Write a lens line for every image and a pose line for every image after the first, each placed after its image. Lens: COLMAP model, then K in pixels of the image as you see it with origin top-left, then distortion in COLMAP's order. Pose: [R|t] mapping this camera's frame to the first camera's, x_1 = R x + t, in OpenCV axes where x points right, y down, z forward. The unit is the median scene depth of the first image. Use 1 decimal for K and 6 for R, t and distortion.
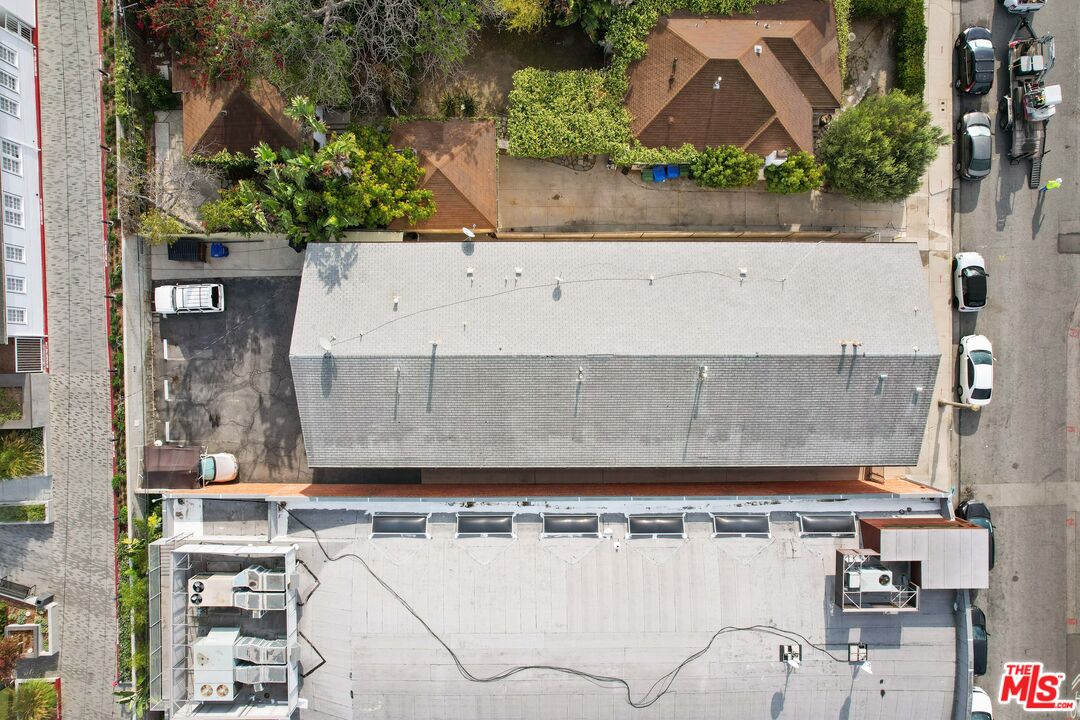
lens RADIAL K [[689.6, 0, 543.7], [0, 689.6, 356.2], [0, 0, 1]] dist [-0.076759, 0.074760]
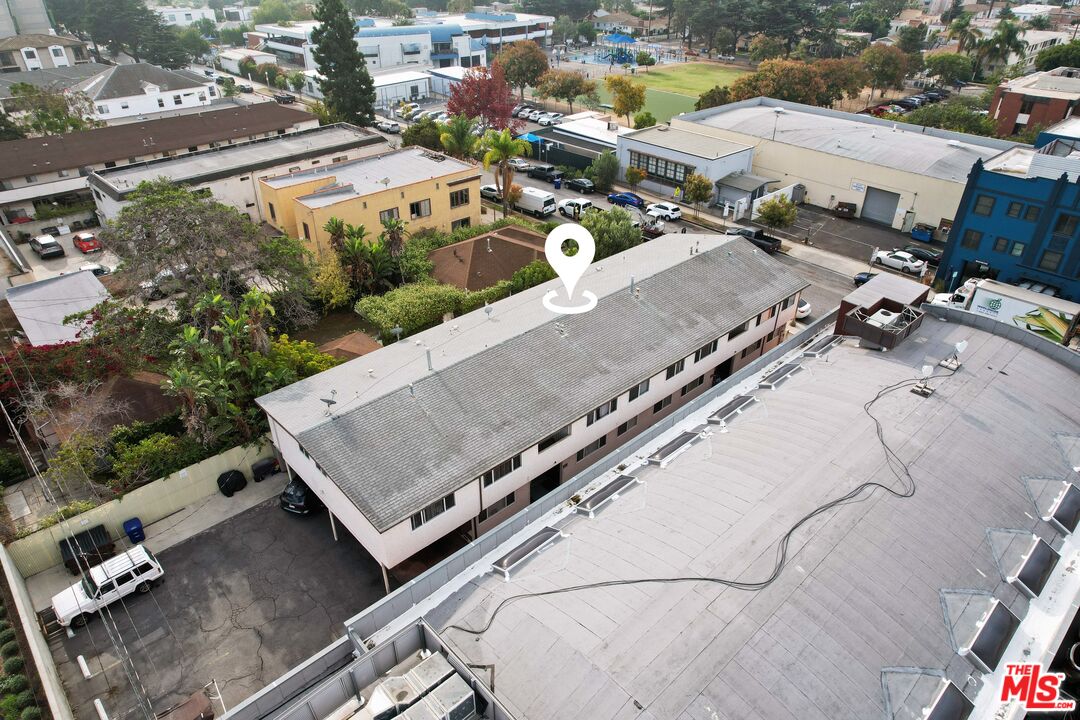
lens RADIAL K [[689.6, 0, 543.7], [0, 689.6, 356.2], [0, 0, 1]] dist [-0.076759, 0.074760]
pose [[0.736098, -0.362020, 0.571927, -0.561773], [0.676862, 0.388416, -0.625293, 0.659240], [0.004223, 0.847392, 0.530950, 0.452763]]
